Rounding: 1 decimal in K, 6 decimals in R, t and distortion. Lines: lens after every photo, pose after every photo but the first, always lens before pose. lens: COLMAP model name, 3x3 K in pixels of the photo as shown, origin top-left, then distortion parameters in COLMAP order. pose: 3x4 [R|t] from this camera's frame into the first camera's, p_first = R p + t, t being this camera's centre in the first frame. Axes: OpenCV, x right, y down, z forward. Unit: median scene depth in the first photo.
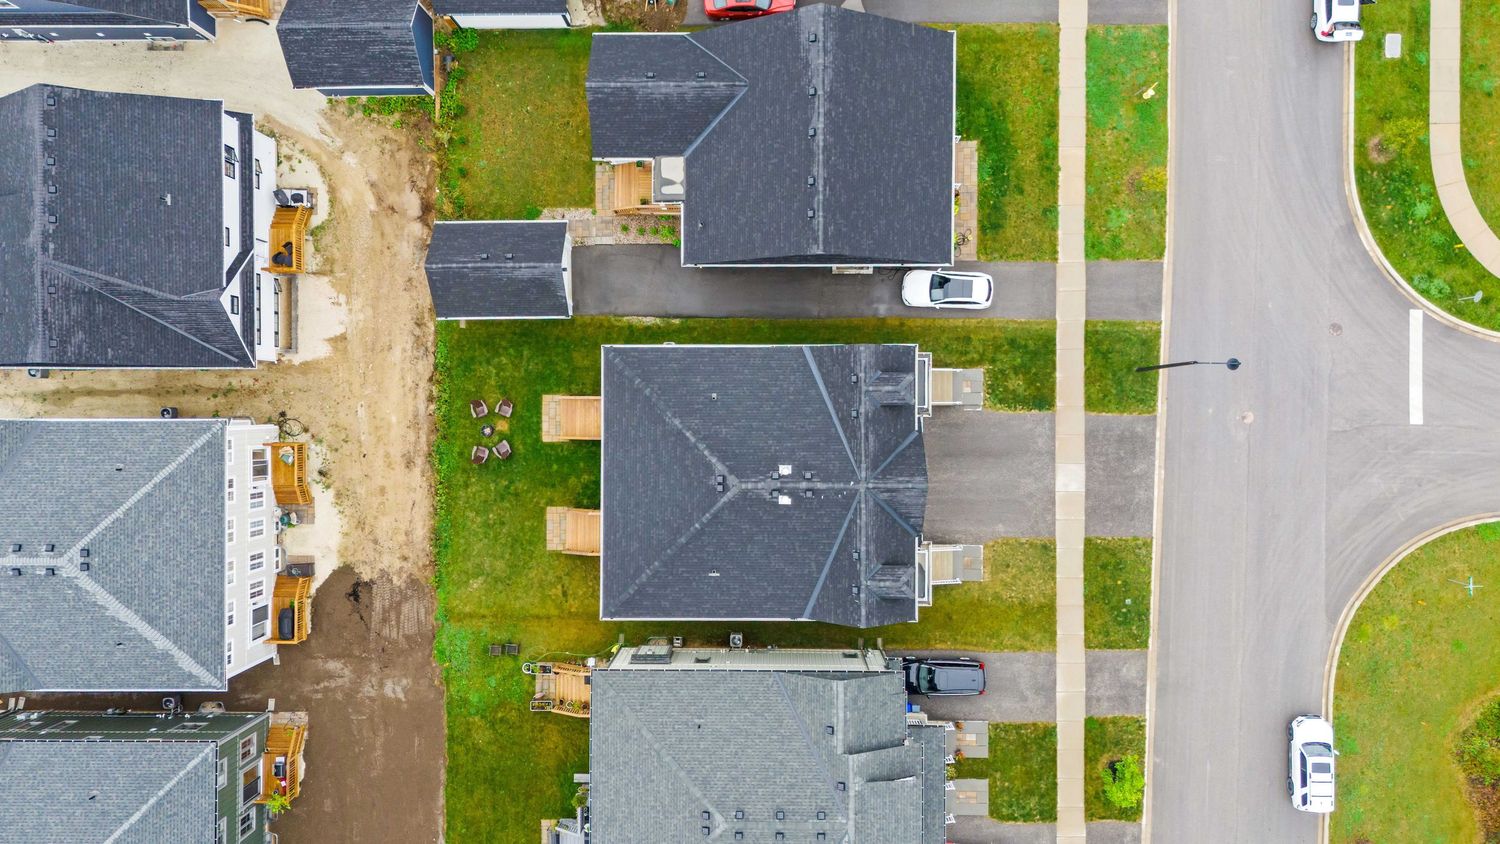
lens RADIAL K [[1169.5, 0, 751.8], [0, 1169.5, 421.1], [0, 0, 1]] dist [0.063155, -0.055366]
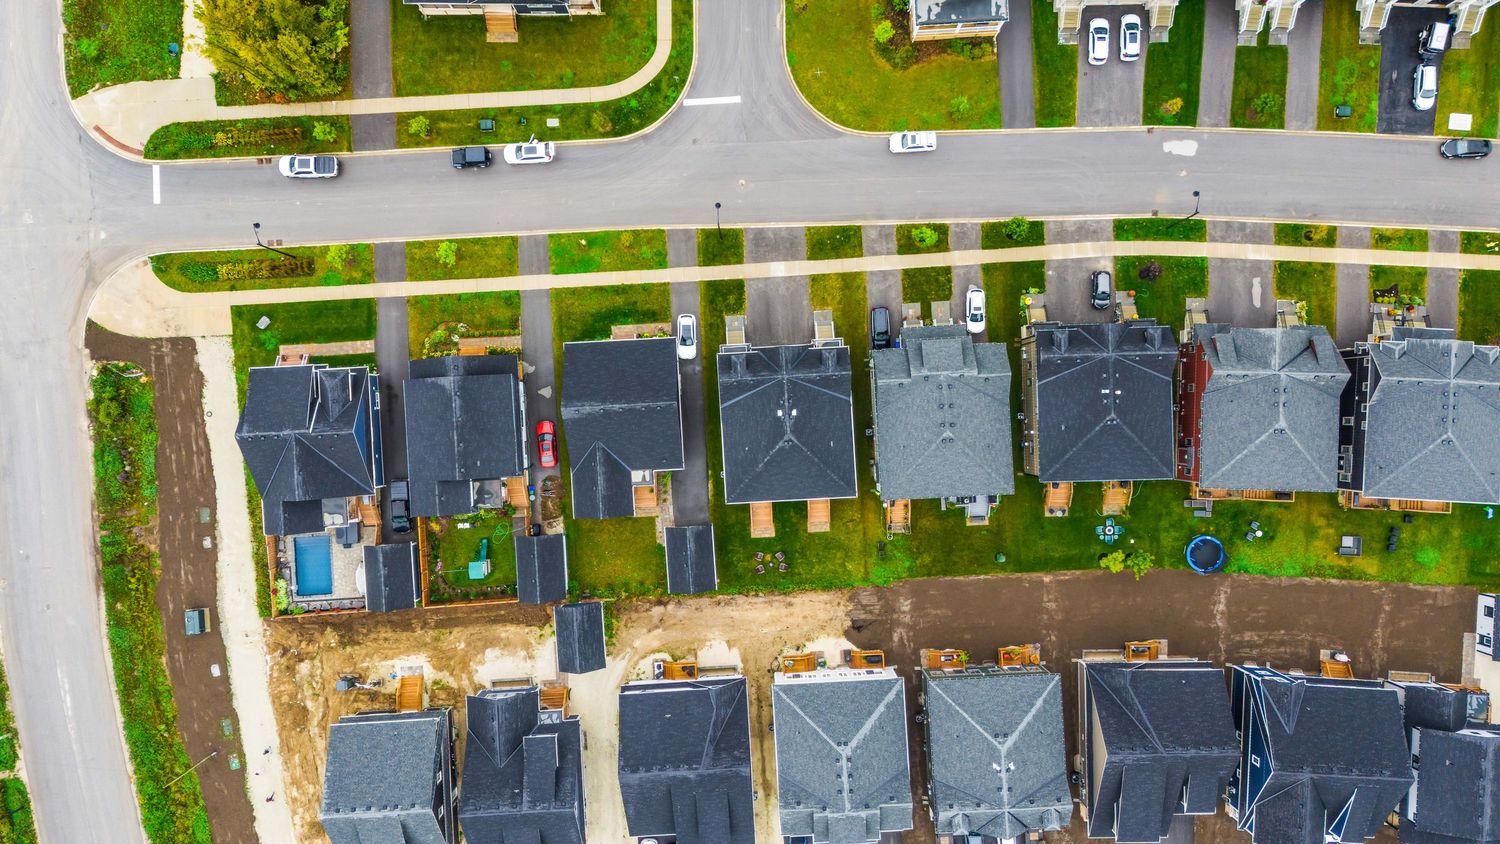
lens RADIAL K [[1091.5, 0, 751.5], [0, 1091.5, 420.3], [0, 0, 1]] dist [0.086461, -0.097793]
pose [[-0.057771, -0.998169, 0.017924, -0.014281], [0.998269, -0.057956, -0.009969, 0.007834], [0.010990, 0.017317, 0.999790, -0.841807]]
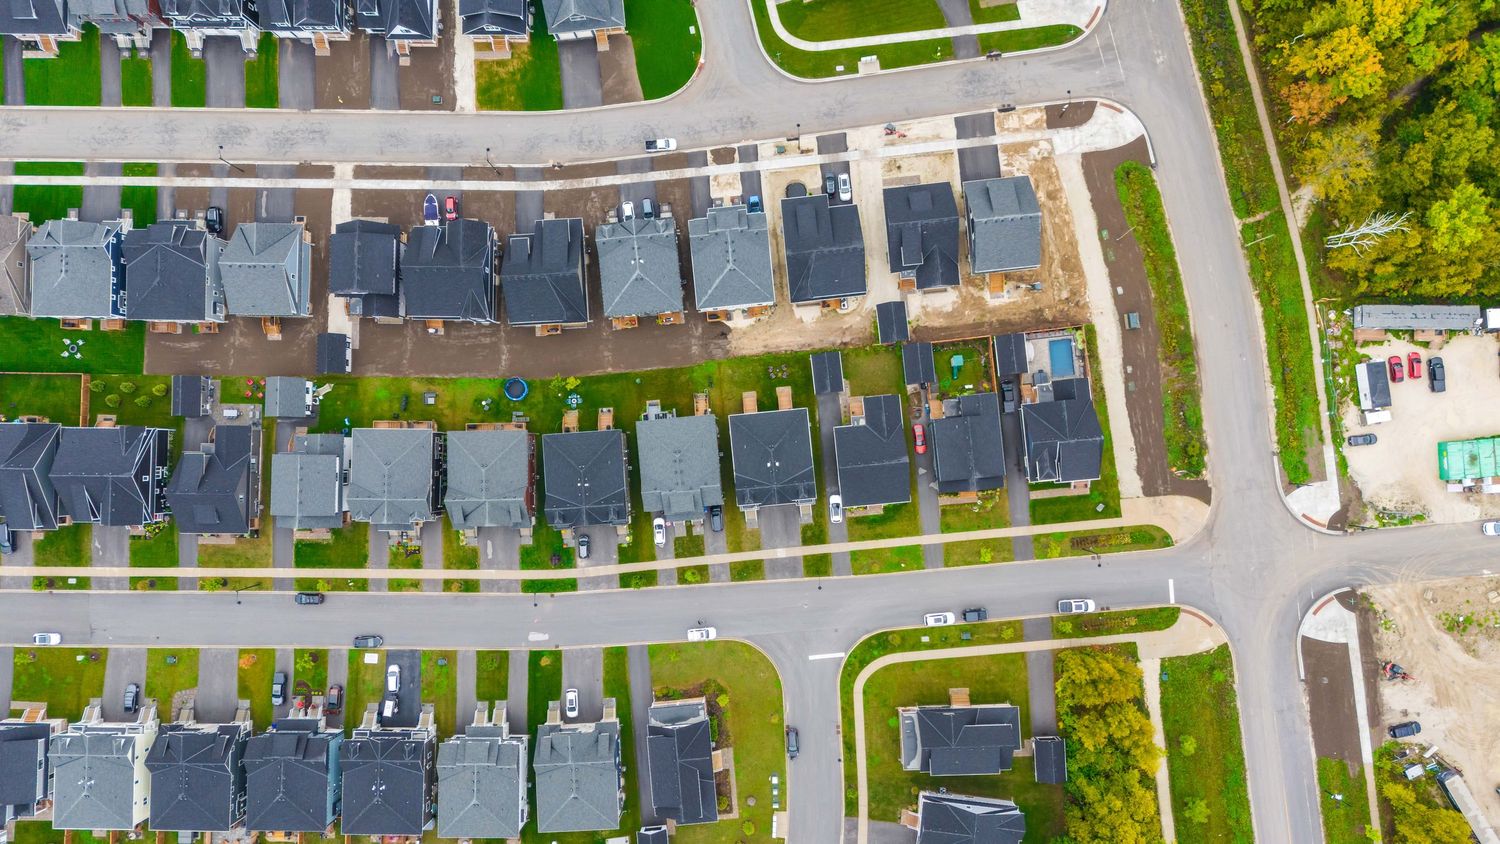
lens RADIAL K [[1089.3, 0, 752.3], [0, 1089.3, 420.5], [0, 0, 1]] dist [0.088678, -0.094745]
pose [[0.099243, 0.995005, -0.010748, -0.064995], [-0.994932, 0.099400, 0.015163, 0.047000], [0.016155, 0.009189, 0.999827, -1.981940]]
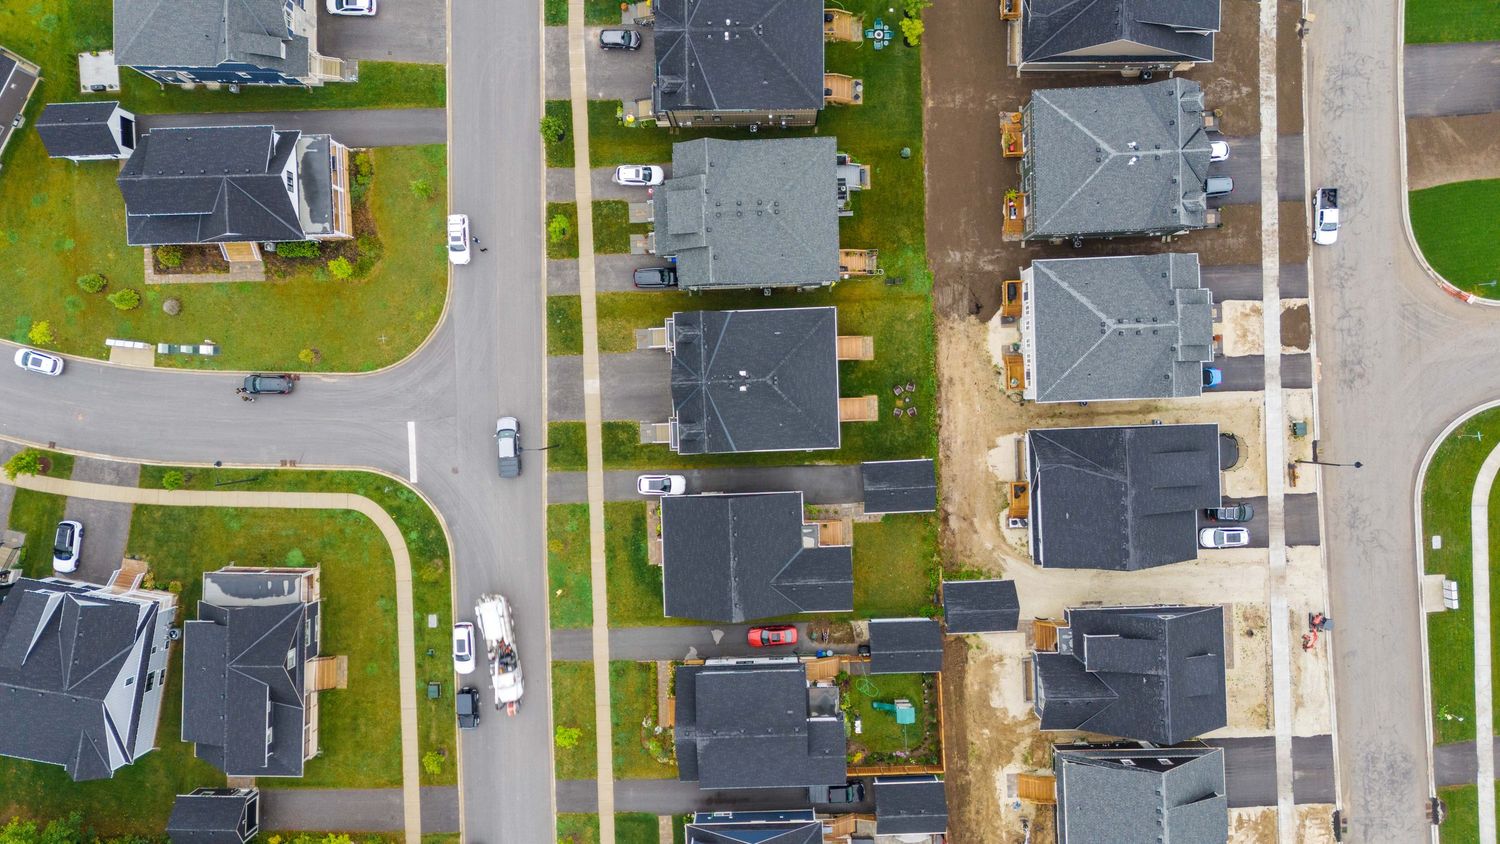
lens RADIAL K [[1089.3, 0, 752.3], [0, 1089.3, 420.5], [0, 0, 1]] dist [0.088678, -0.094745]
pose [[-0.998576, 0.035931, 0.039429, -0.049249], [-0.036947, -0.998996, -0.025347, 0.028838], [0.038479, -0.026767, 0.998901, -0.719764]]
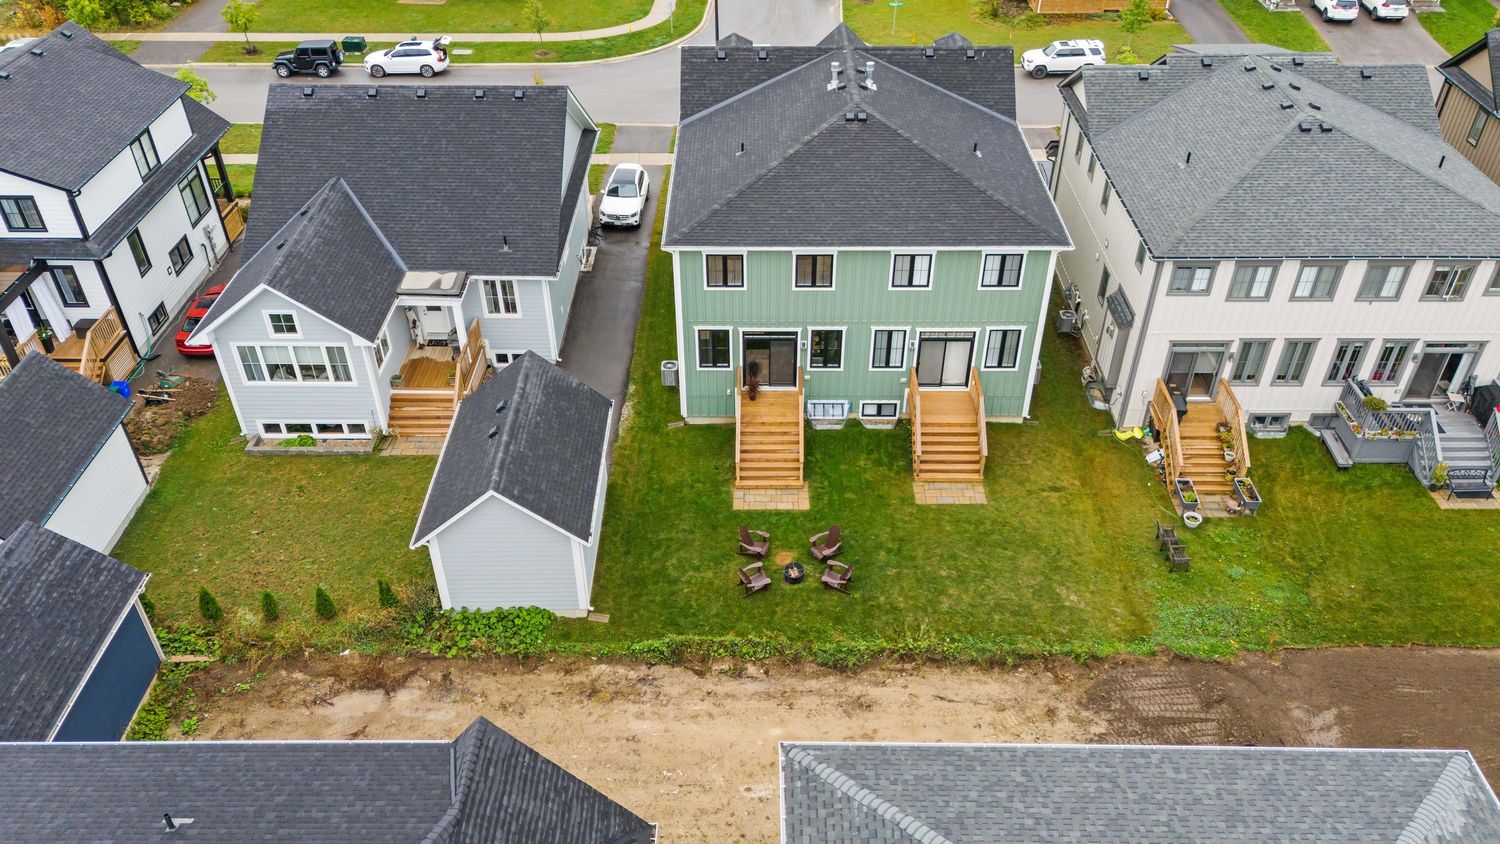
lens RADIAL K [[1120.2, 0, 751.3], [0, 1120.2, 421.0], [0, 0, 1]] dist [0.070686, -0.078188]
pose [[0.005342, -0.588326, 0.808606, -0.625111], [0.999927, -0.005599, -0.010680, -0.006296], [0.010810, 0.808605, 0.588253, 0.621748]]
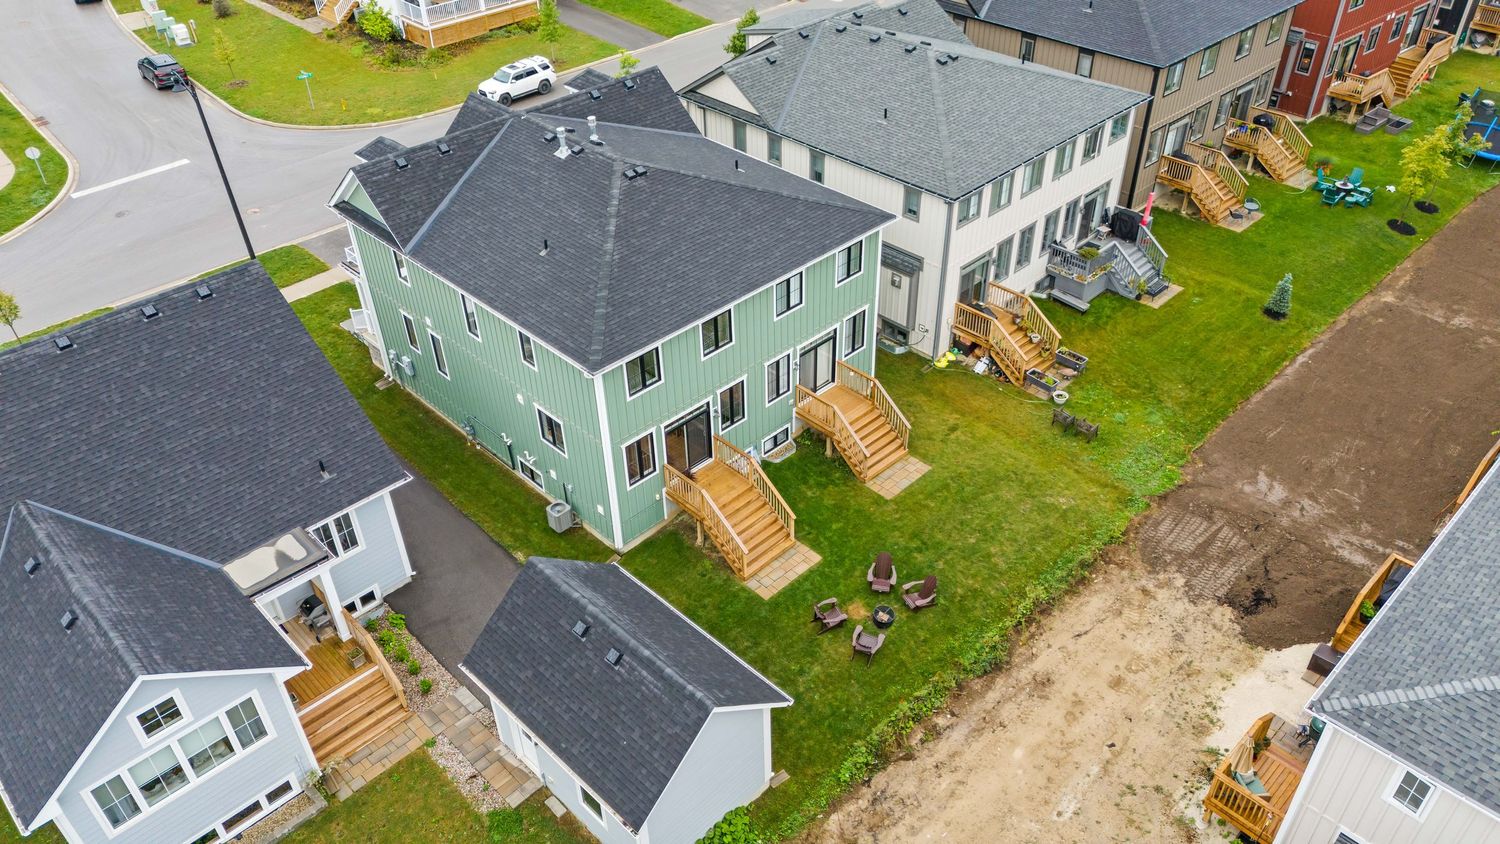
lens RADIAL K [[1099.5, 0, 752.7], [0, 1099.5, 420.3], [0, 0, 1]] dist [0.063893, -0.056086]
pose [[-0.699961, -0.404962, 0.588269, -0.450789], [0.713060, -0.442422, 0.543883, -0.276258], [0.040012, 0.800168, 0.598440, 0.617237]]
